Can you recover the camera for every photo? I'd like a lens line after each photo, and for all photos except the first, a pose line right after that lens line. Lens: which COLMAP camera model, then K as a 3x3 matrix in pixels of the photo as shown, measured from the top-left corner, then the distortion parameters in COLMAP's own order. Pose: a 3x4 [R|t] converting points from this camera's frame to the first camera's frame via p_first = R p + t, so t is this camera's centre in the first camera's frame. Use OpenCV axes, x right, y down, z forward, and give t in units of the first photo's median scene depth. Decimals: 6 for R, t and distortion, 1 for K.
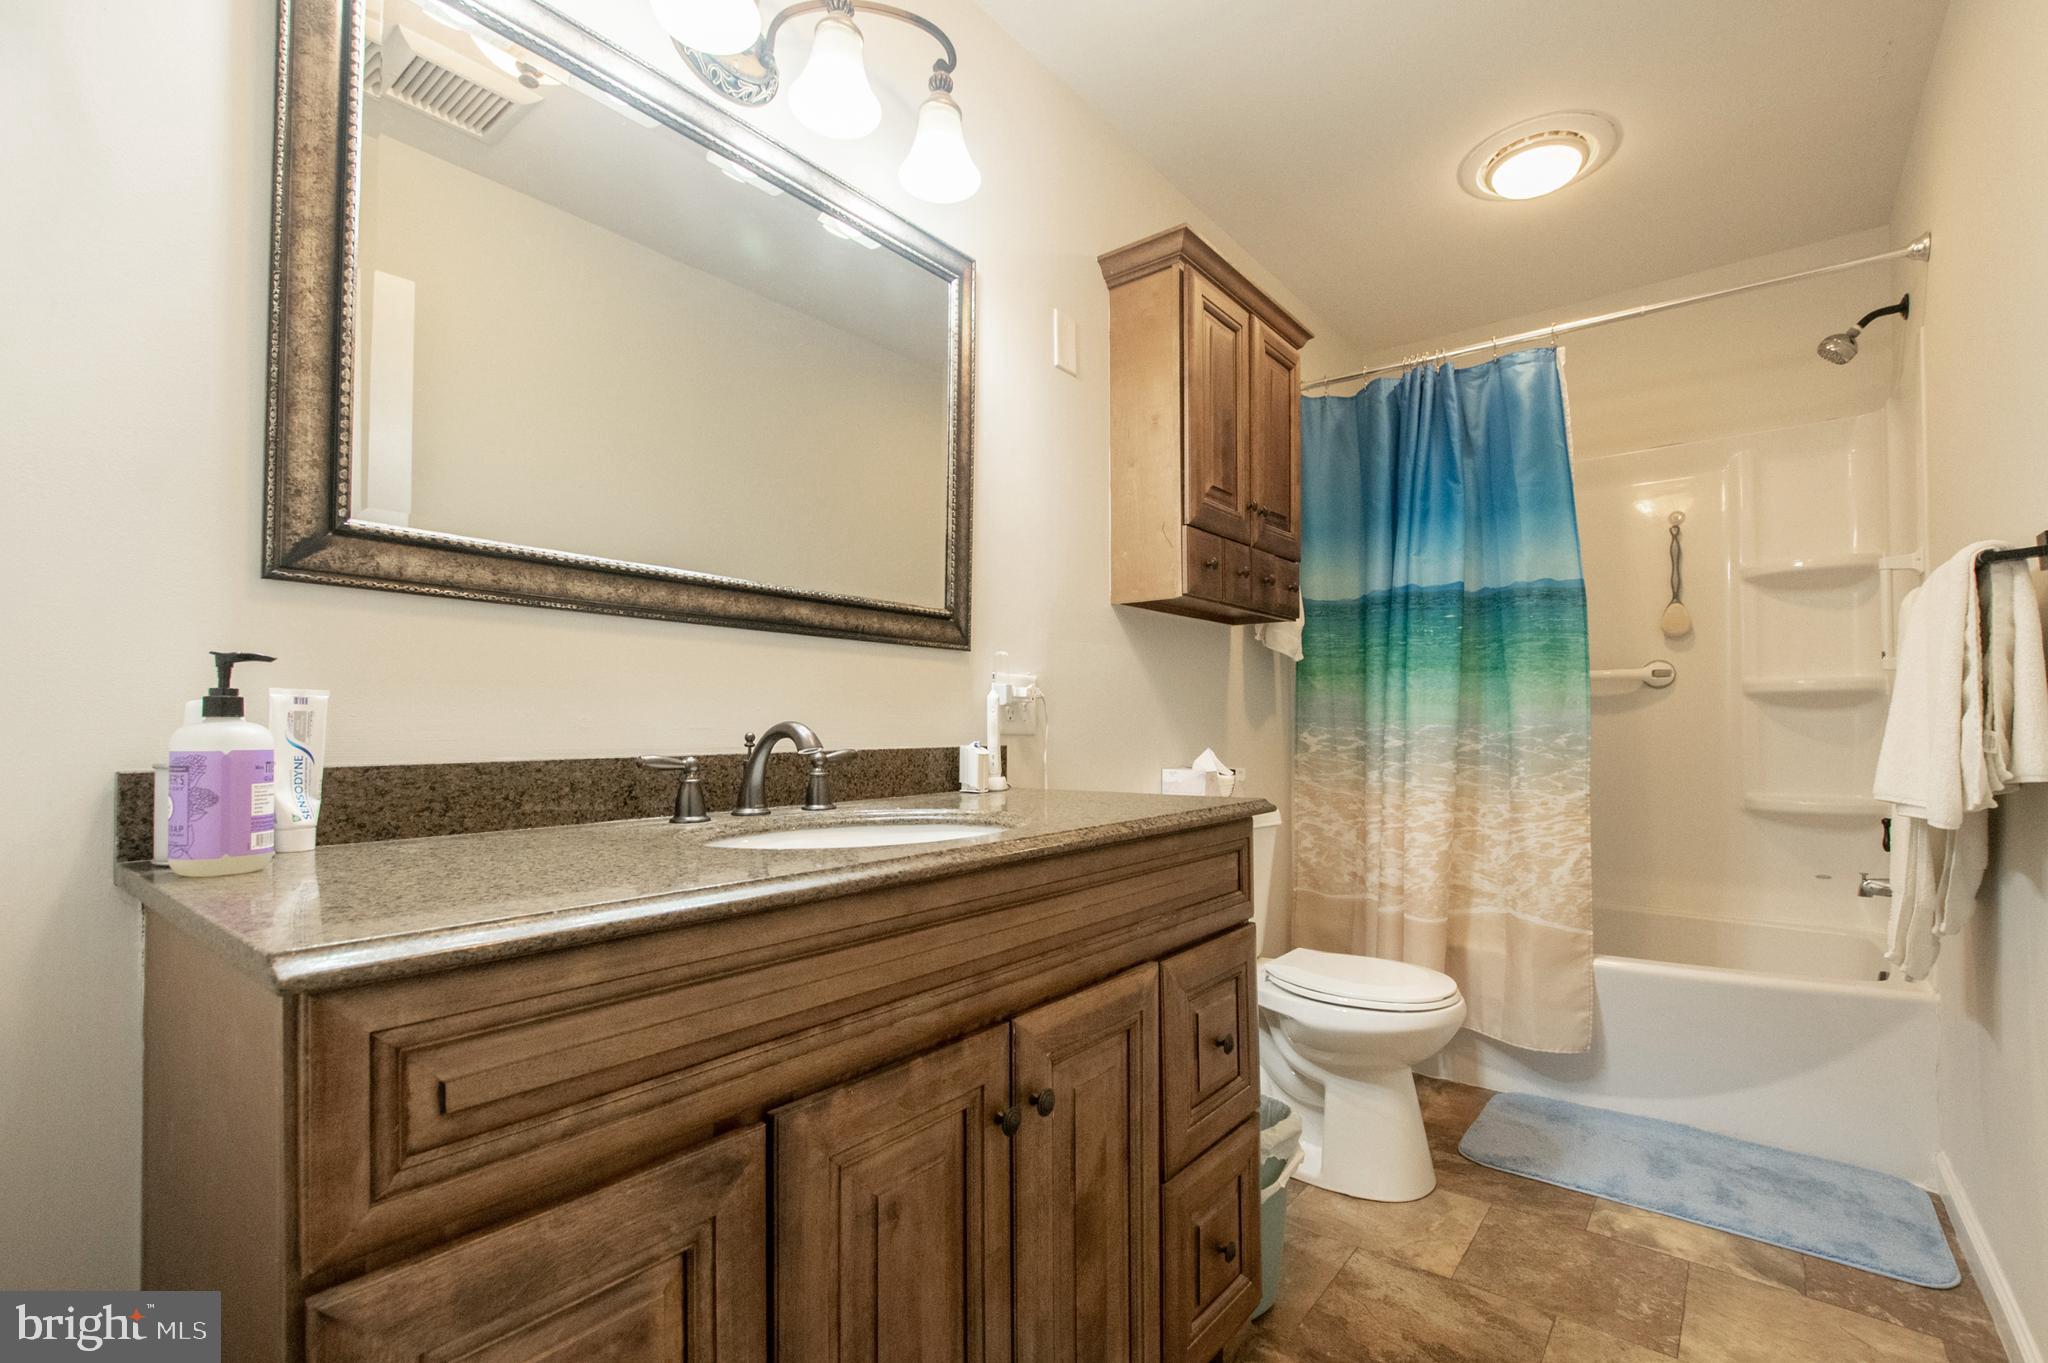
lens RADIAL K [[914.7, 0, 1024.0], [0, 914.7, 681.5], [0, 0, 1]] dist [-0.001620, 0.000444]
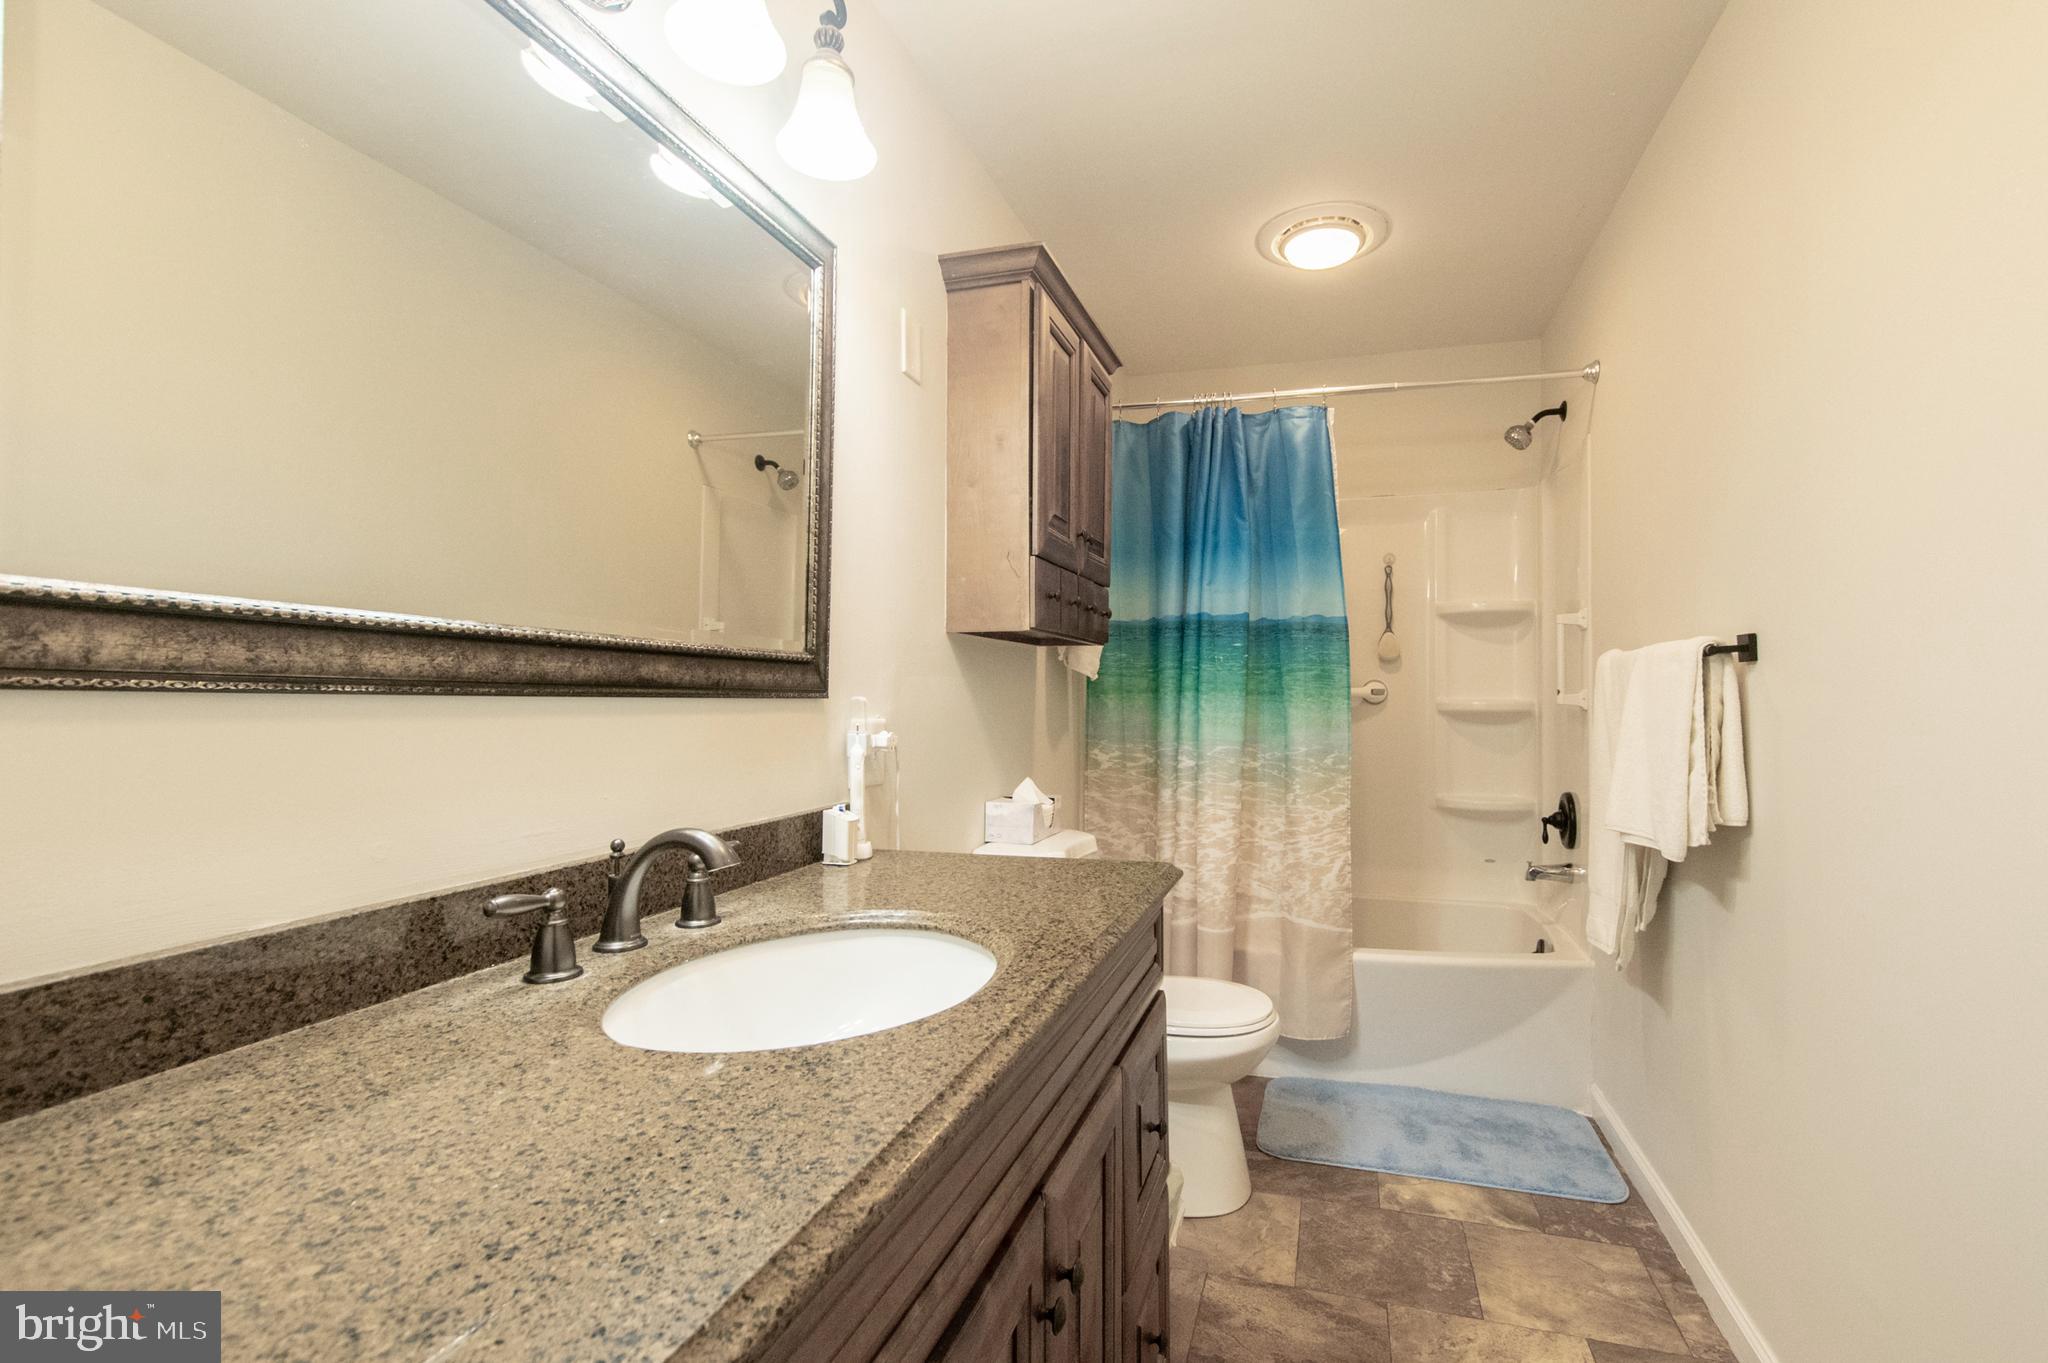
lens RADIAL K [[921.6, 0, 1081.6], [0, 921.6, 669.2], [0, 0, 1]] dist [-0.002908, 0.000732]
pose [[0.923181, 0.010905, 0.384210, -0.149164], [-0.016050, 0.999819, 0.010187, -0.063276], [-0.384030, -0.015571, 0.923189, 0.086183]]
